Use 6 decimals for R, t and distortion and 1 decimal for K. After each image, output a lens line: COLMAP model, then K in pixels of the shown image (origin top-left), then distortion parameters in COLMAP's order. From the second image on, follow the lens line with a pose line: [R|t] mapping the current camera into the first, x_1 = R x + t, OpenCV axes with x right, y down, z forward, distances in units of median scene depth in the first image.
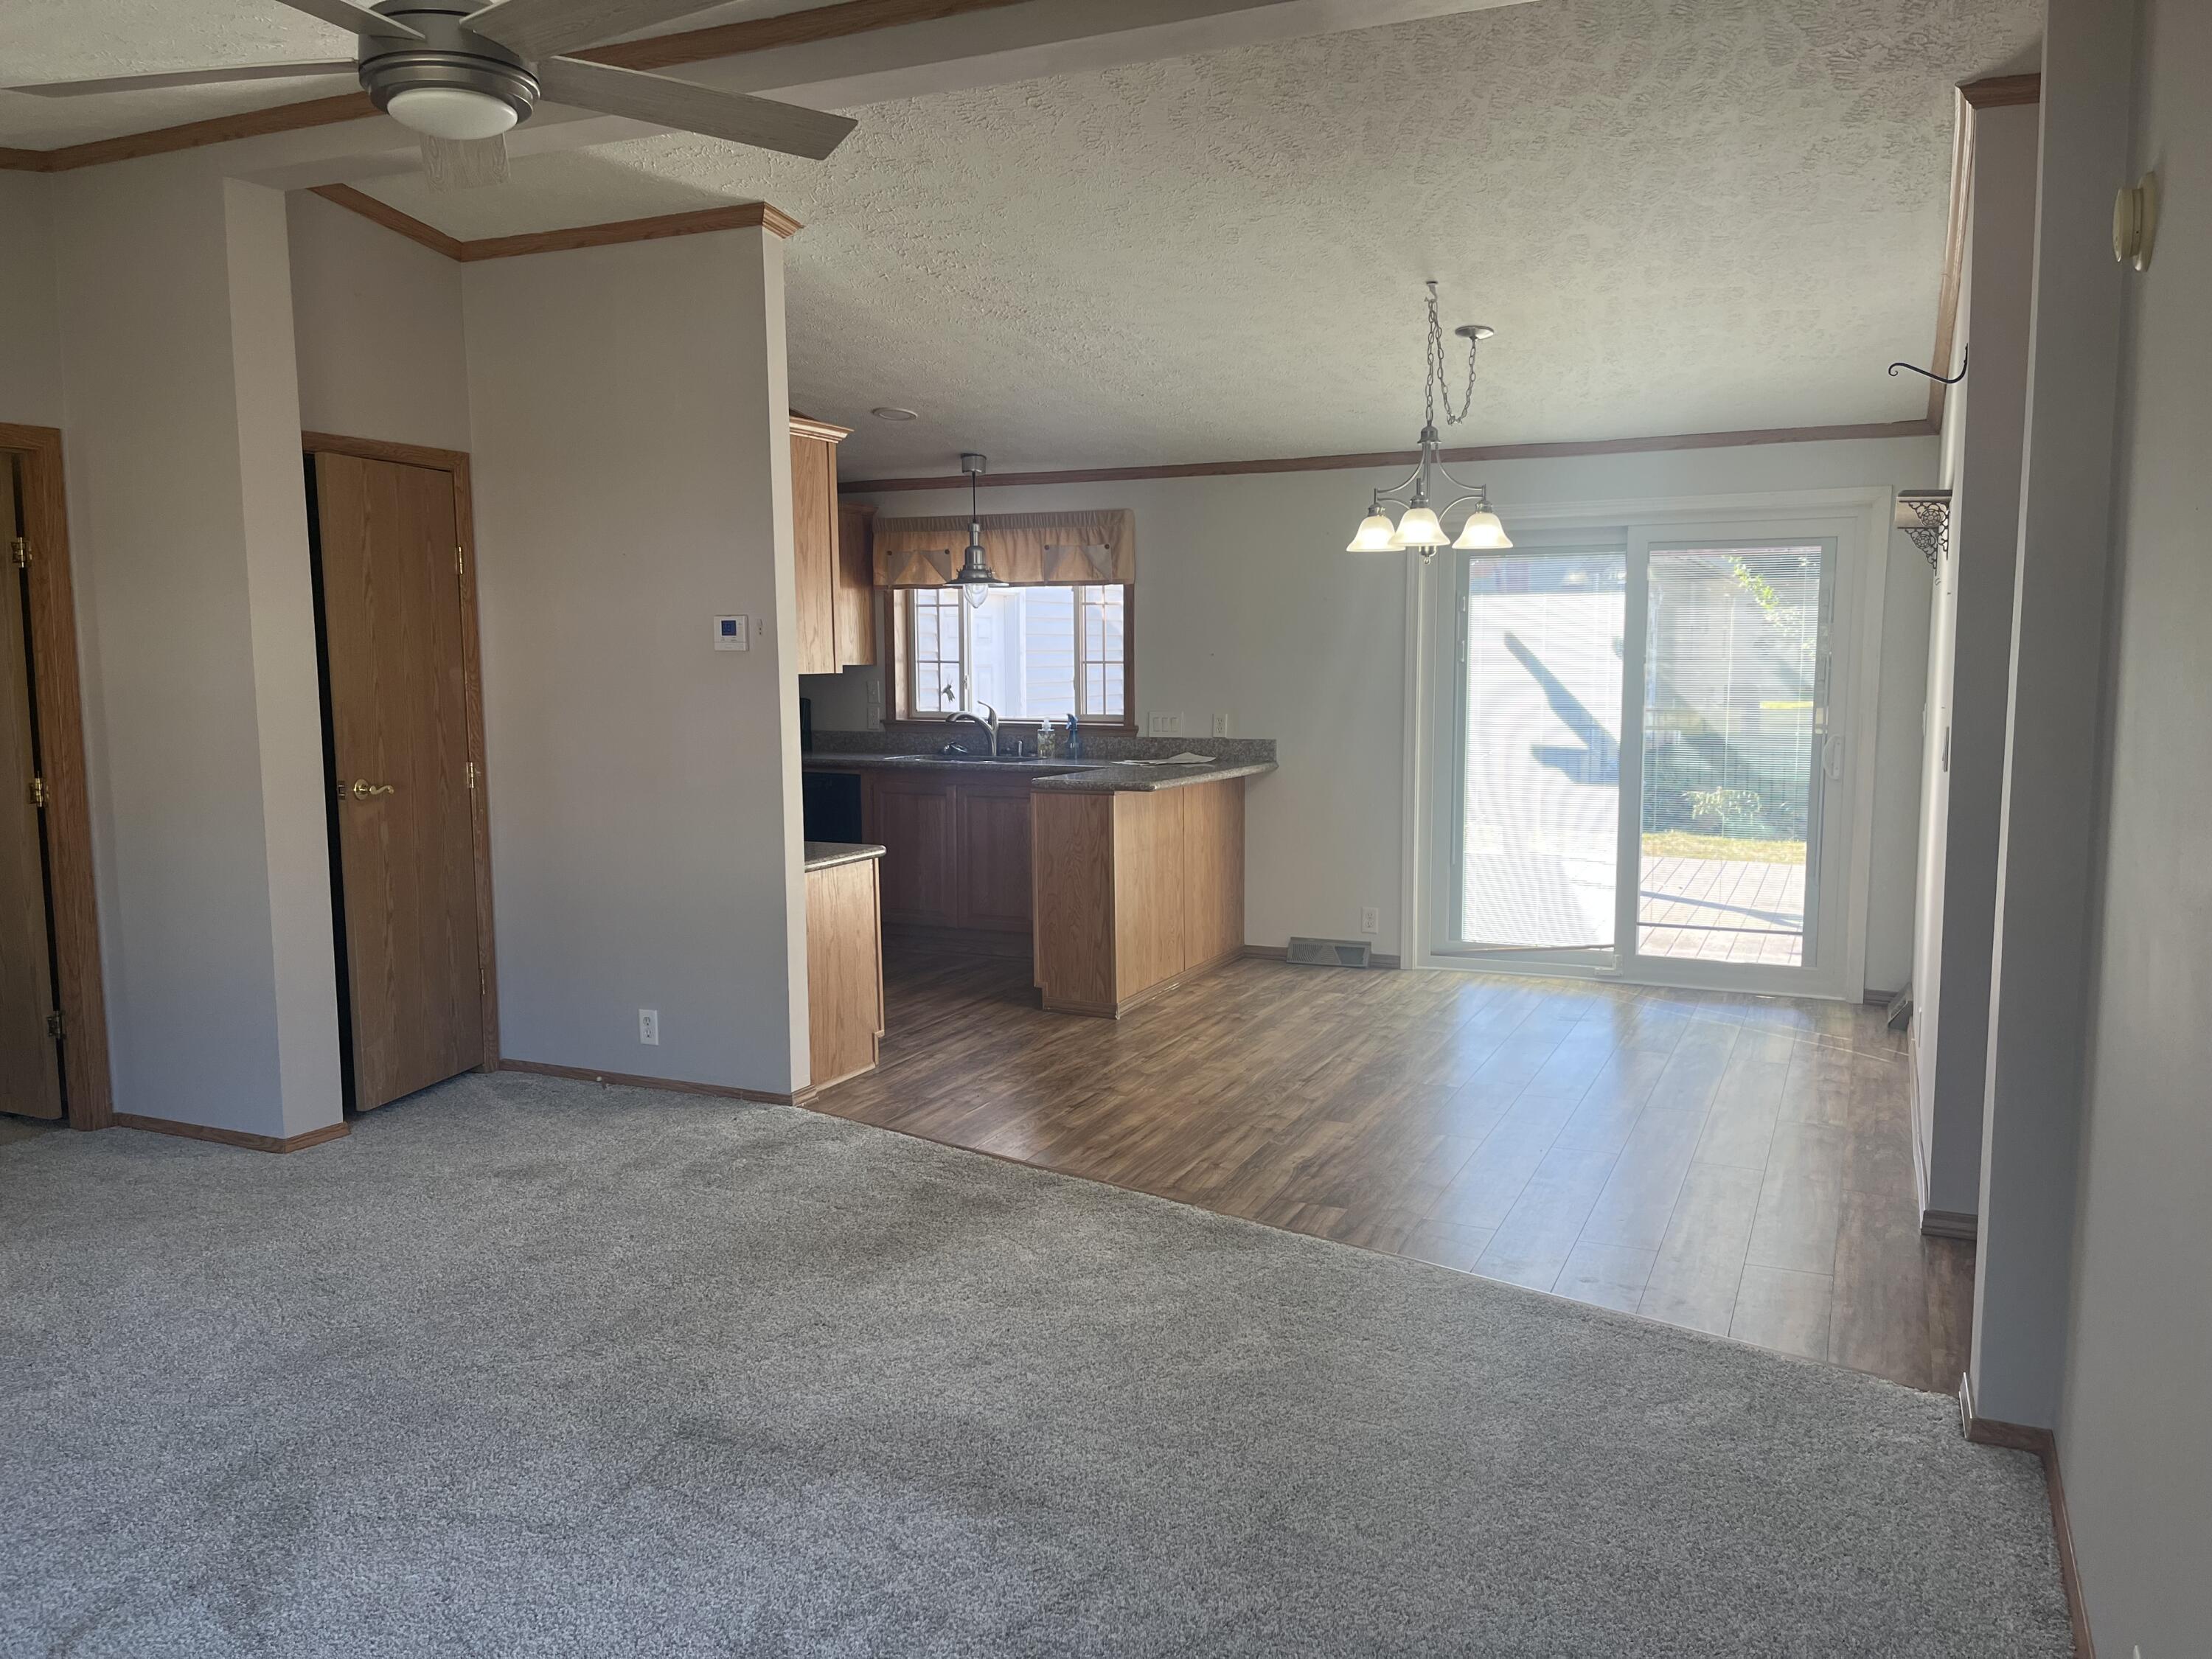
lens RADIAL K [[1661.4, 0, 1117.0], [0, 1661.4, 841.4], [0, 0, 1]] dist [0.056863, -0.090922]
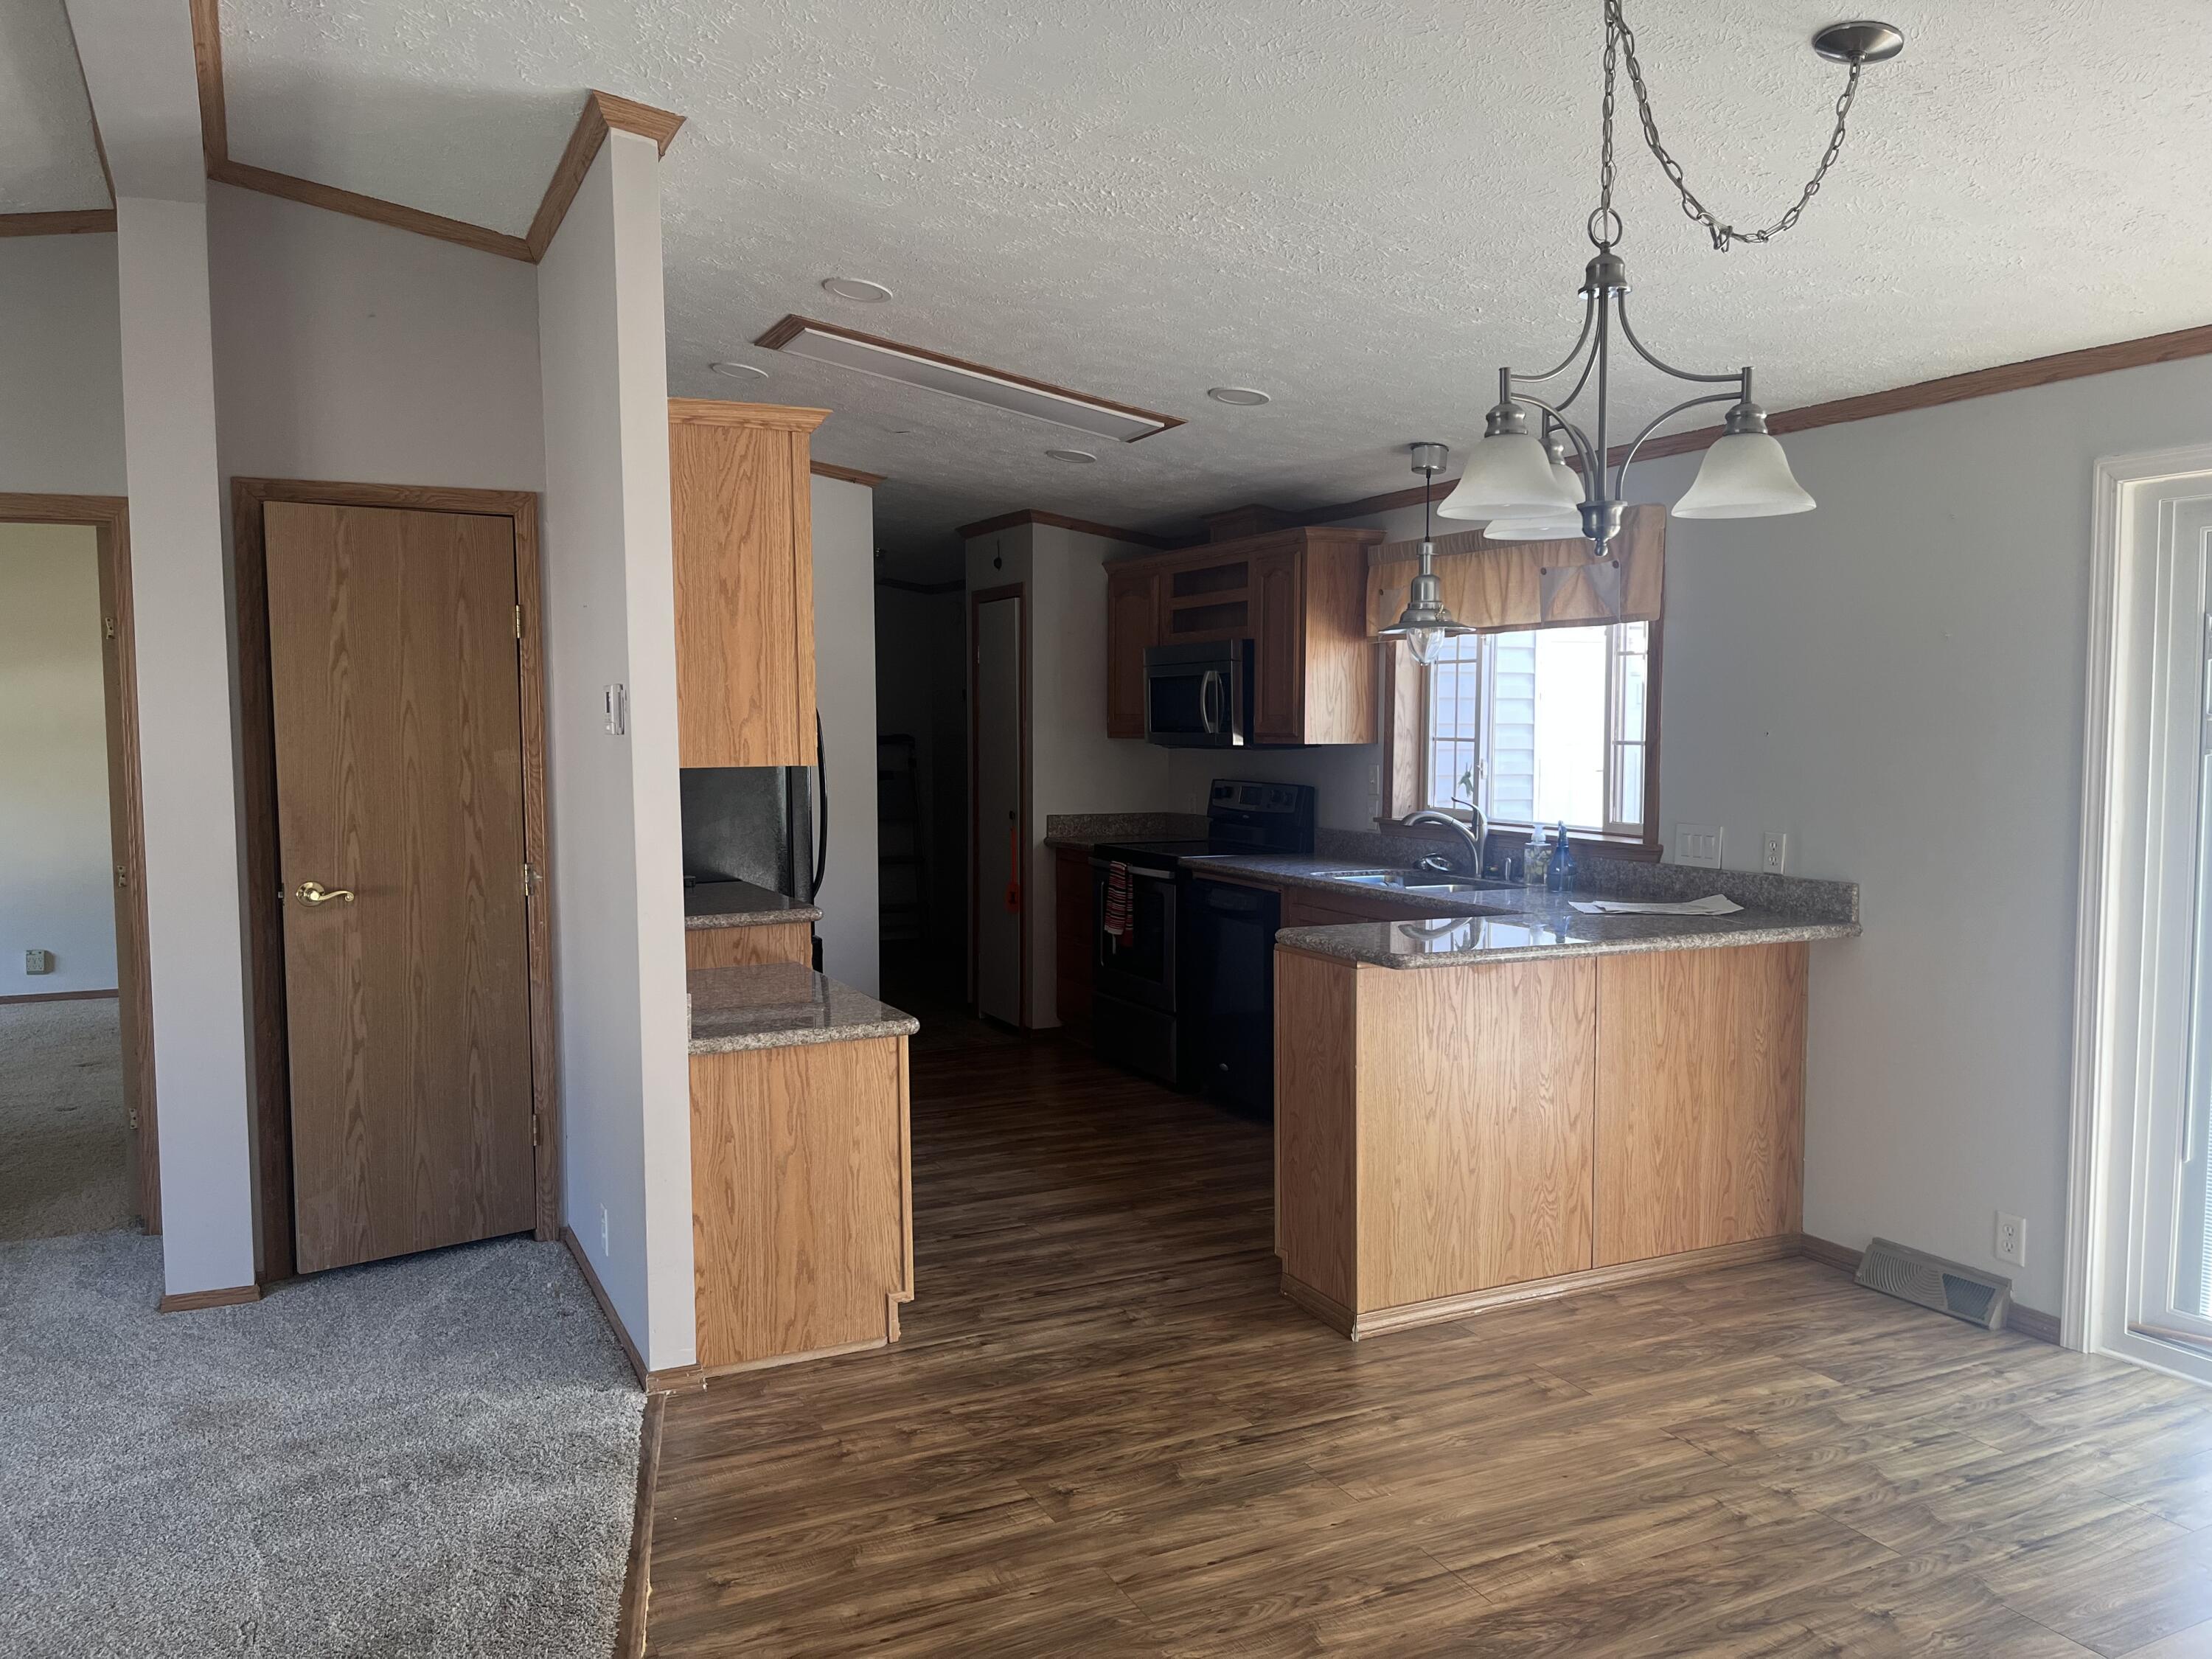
lens RADIAL K [[1670.5, 0, 1097.8], [0, 1670.5, 824.2], [0, 0, 1]] dist [0.060910, -0.086254]
pose [[0.770387, 0.042298, -0.636171, 0.298257], [-0.072030, 0.997183, -0.020926, -0.057973], [0.633494, 0.061945, 0.771264, 0.445415]]
